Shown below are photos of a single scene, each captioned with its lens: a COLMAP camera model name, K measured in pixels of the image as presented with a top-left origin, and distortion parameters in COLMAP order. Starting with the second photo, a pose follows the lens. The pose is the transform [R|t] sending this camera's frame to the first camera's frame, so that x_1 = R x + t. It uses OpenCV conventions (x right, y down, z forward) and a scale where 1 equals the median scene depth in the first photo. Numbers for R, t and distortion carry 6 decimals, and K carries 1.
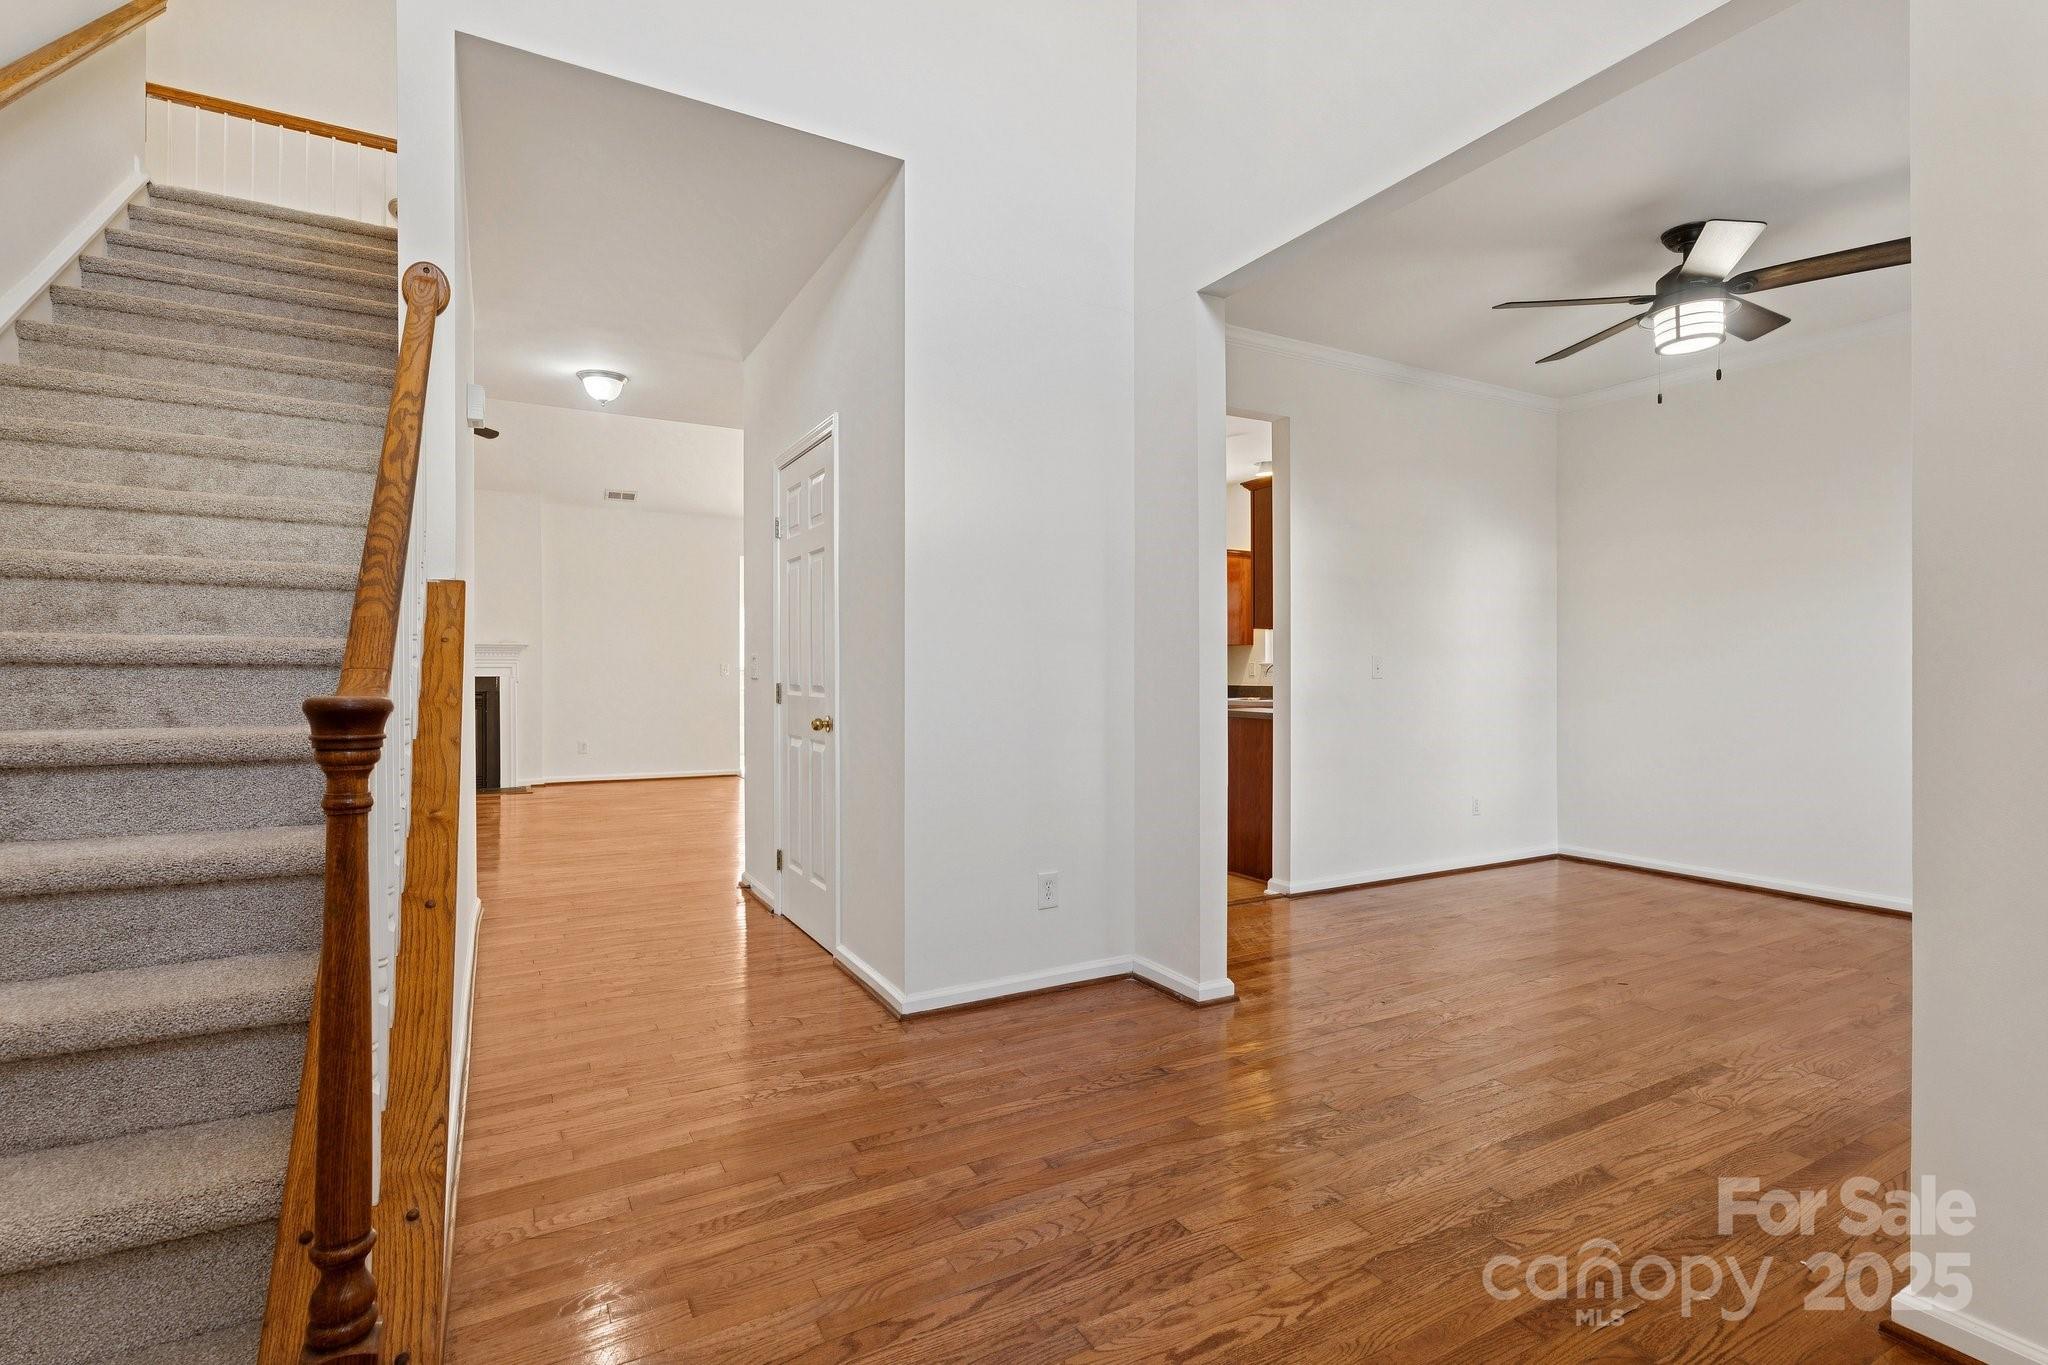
lens RADIAL K [[950.3, 0, 1025.0], [0, 950.3, 677.0], [0, 0, 1]] dist [-0.002090, 0.000020]
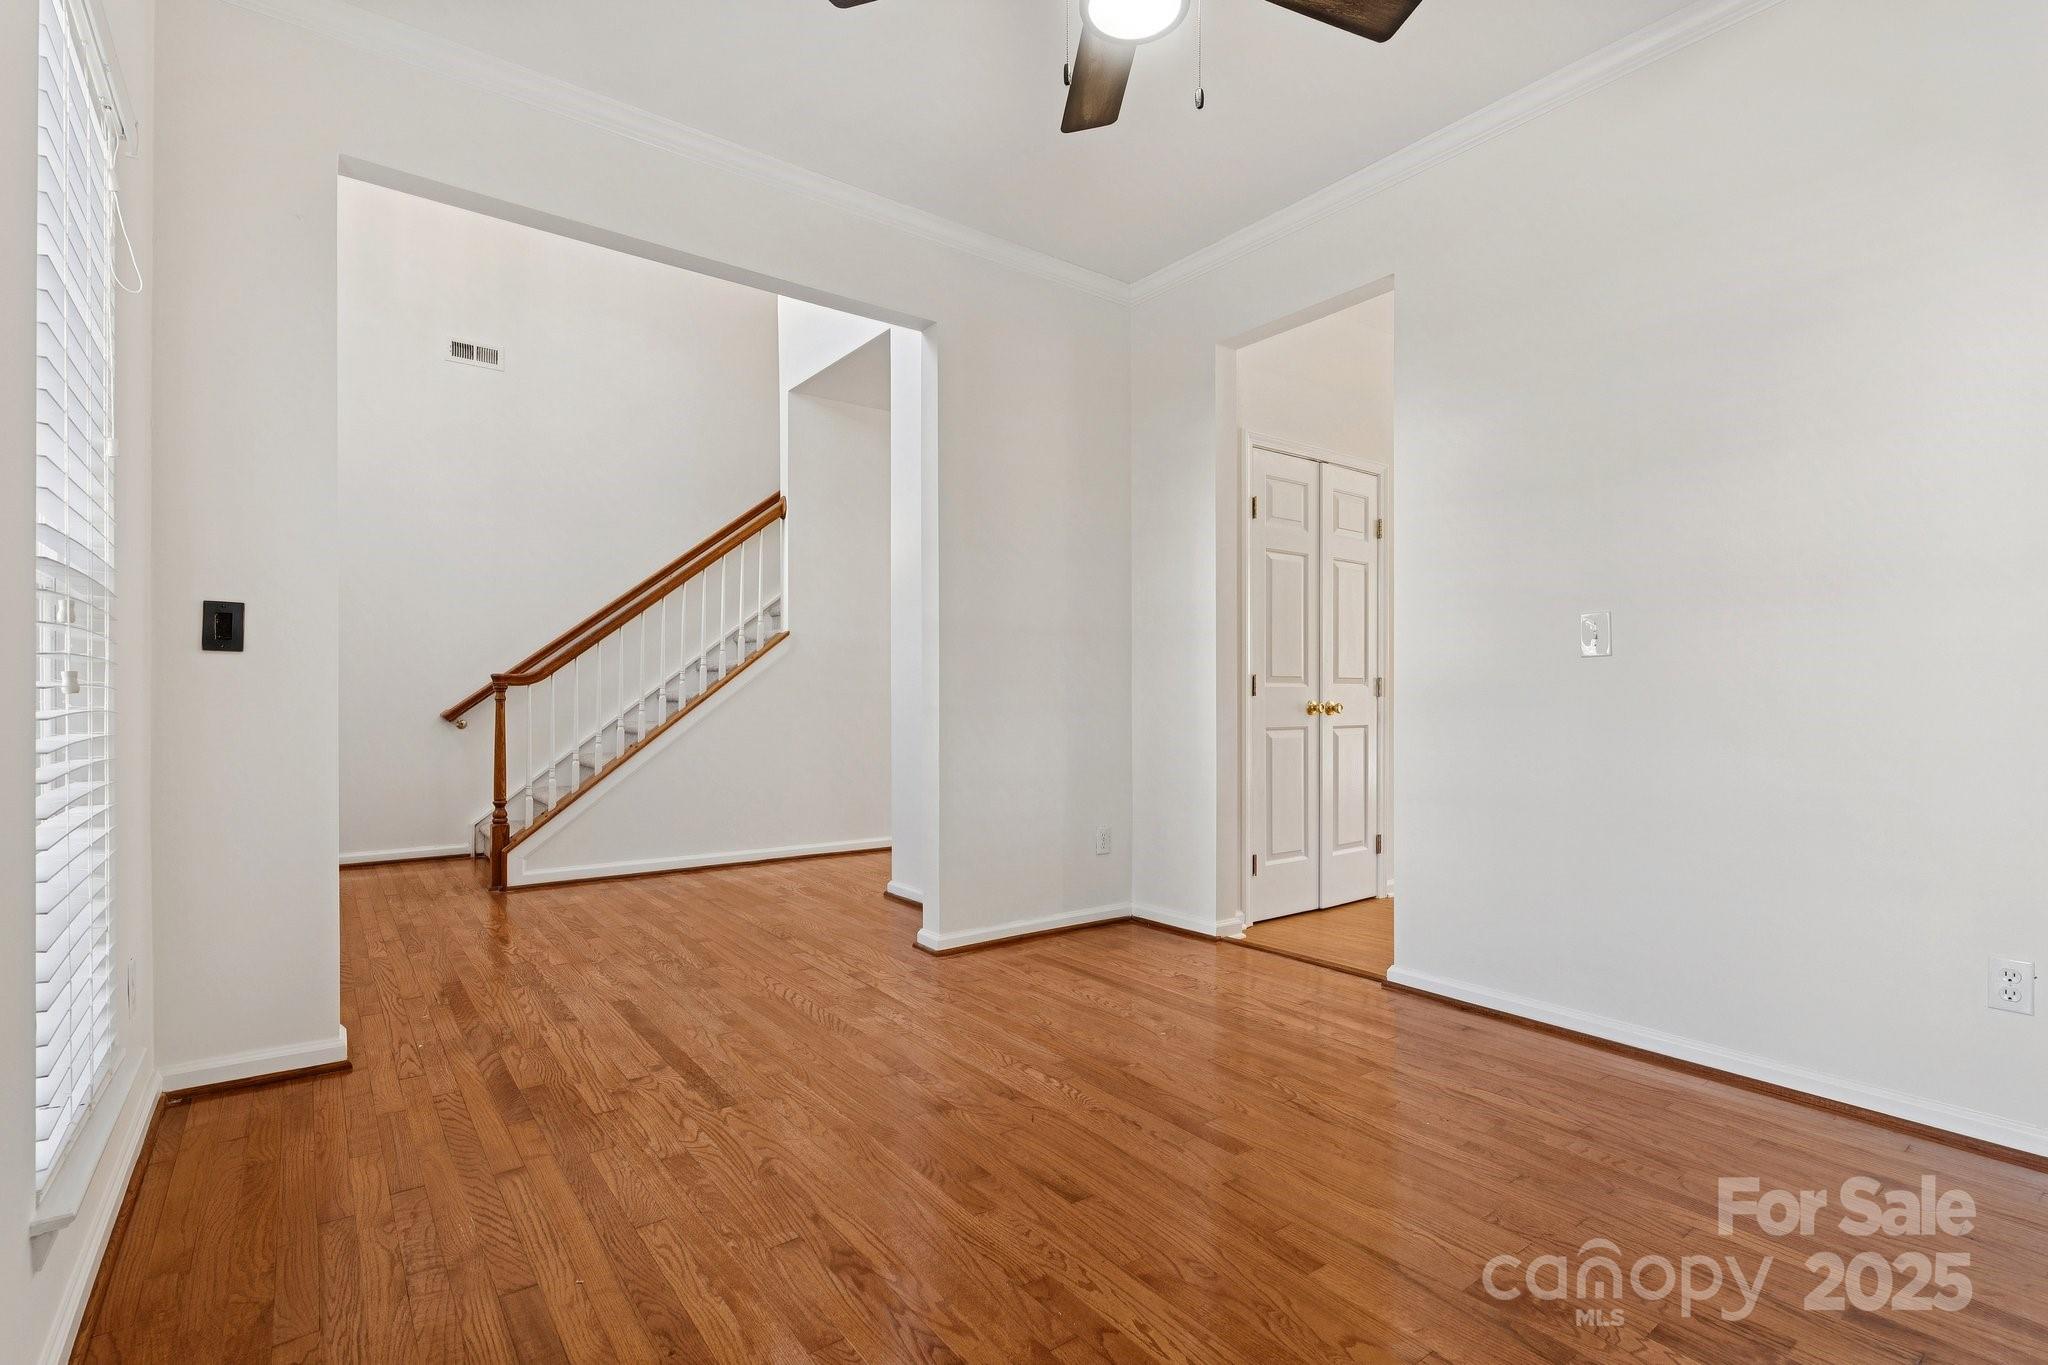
lens RADIAL K [[950.3, 0, 1022.8], [0, 950.3, 687.1], [0, 0, 1]] dist [-0.002090, 0.000020]
pose [[0.144186, -0.005152, -0.989537, 1.724464], [-0.002593, 0.999981, -0.005584, 0.044550], [0.989547, 0.003371, 0.144170, 1.218032]]
